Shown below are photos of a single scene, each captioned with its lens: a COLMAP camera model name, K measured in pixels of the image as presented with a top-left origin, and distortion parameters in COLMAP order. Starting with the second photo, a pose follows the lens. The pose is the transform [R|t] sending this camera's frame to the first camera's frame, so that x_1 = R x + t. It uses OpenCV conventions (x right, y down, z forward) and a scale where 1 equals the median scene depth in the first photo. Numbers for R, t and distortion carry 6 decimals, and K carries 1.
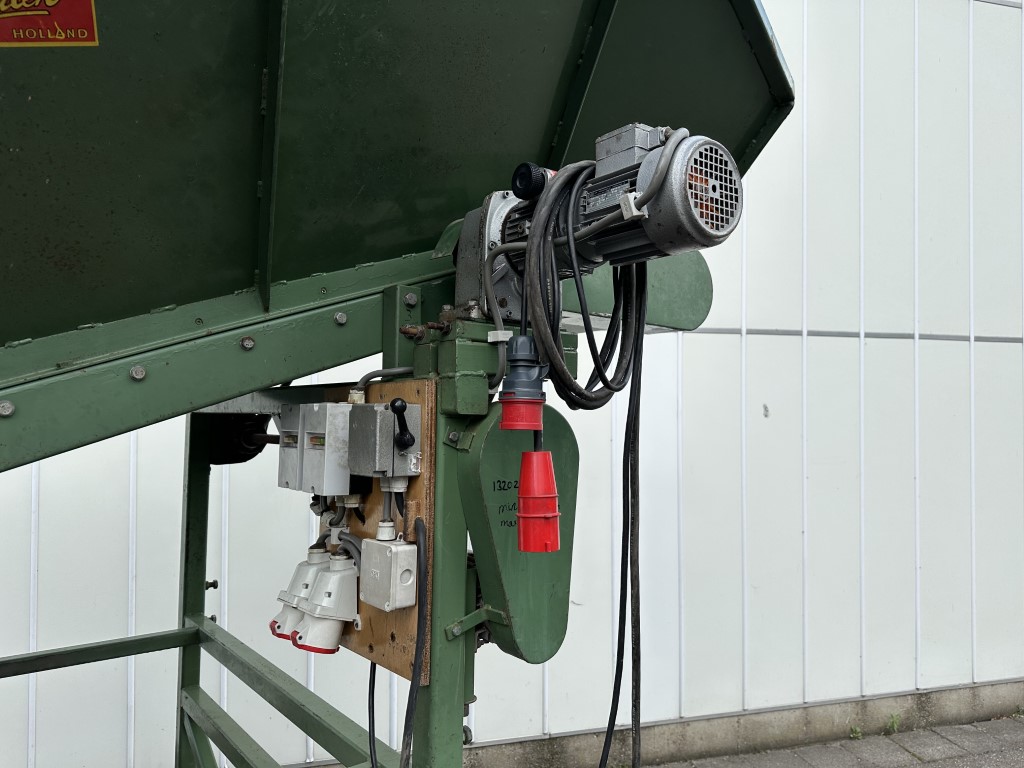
lens RADIAL K [[739.4, 0, 539.5], [0, 739.4, 404.0], [0, 0, 1]] dist [0.024596, -0.001397]
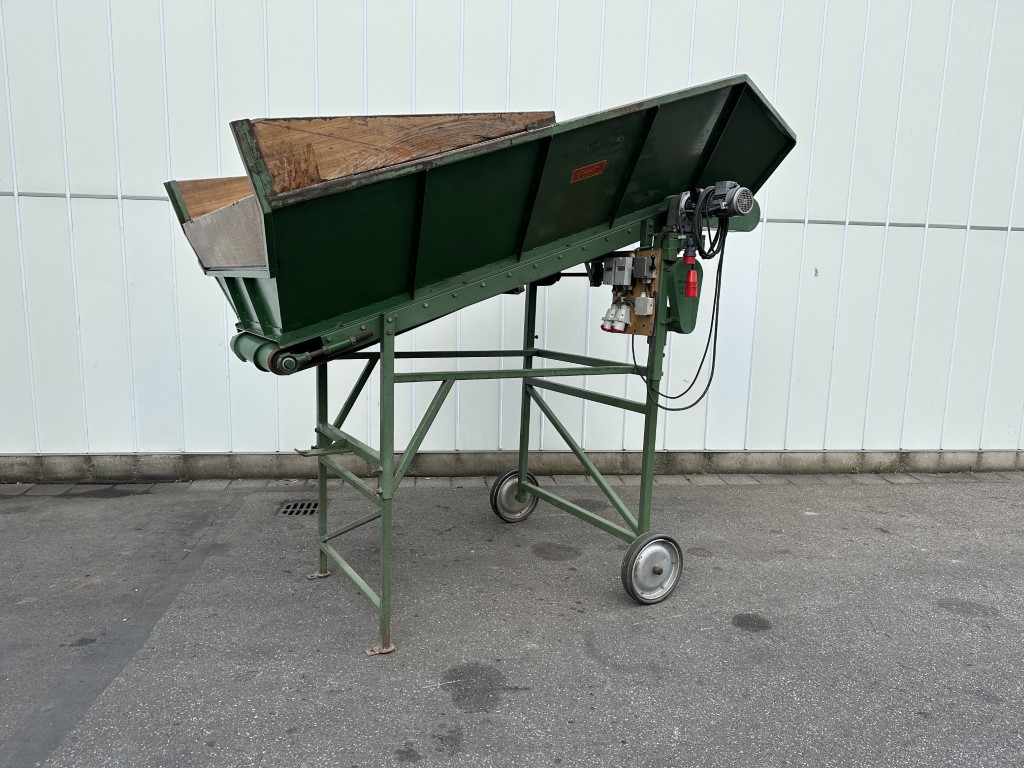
lens RADIAL K [[718.5, 0, 510.1], [0, 718.5, 399.5], [0, 0, 1]] dist [0.087580, -0.138412]
pose [[0.983056, 0.053565, -0.175303, -0.193302], [-0.023082, 0.984913, 0.171504, 0.084776], [0.181845, -0.164552, 0.969461, -2.323665]]
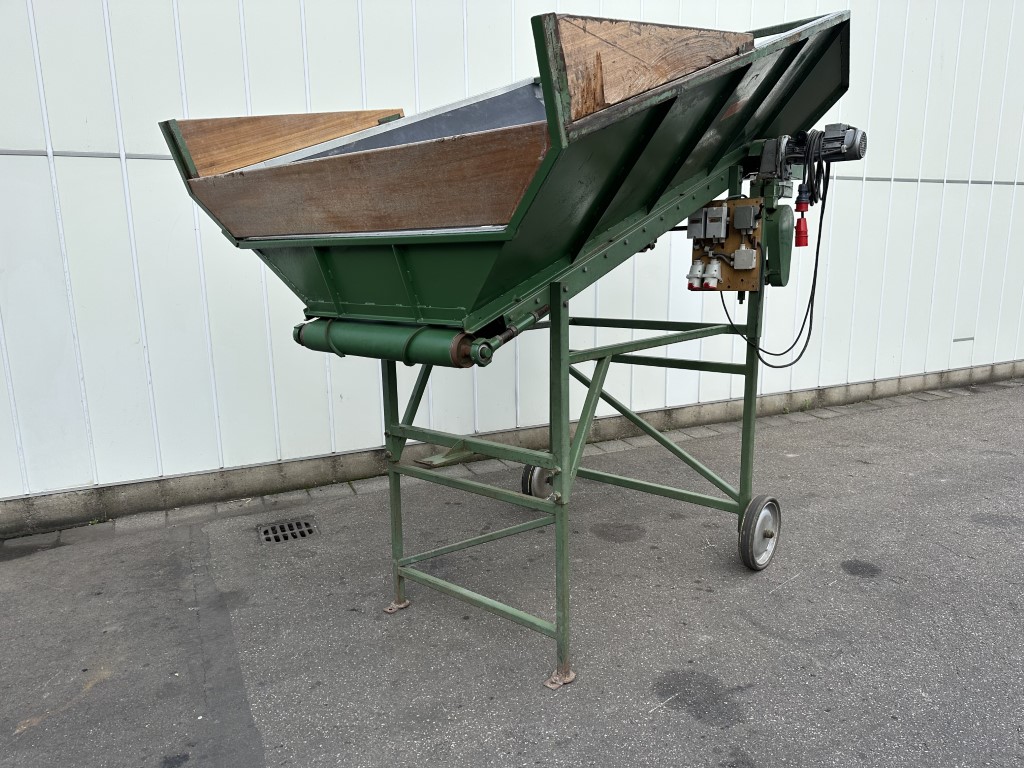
lens RADIAL K [[718.5, 0, 510.1], [0, 718.5, 399.5], [0, 0, 1]] dist [0.087580, -0.138412]
pose [[0.988309, -0.049471, 0.144218, -1.614761], [0.018173, 0.977376, 0.210728, 0.128349], [-0.151380, -0.205644, 0.966848, -1.933978]]
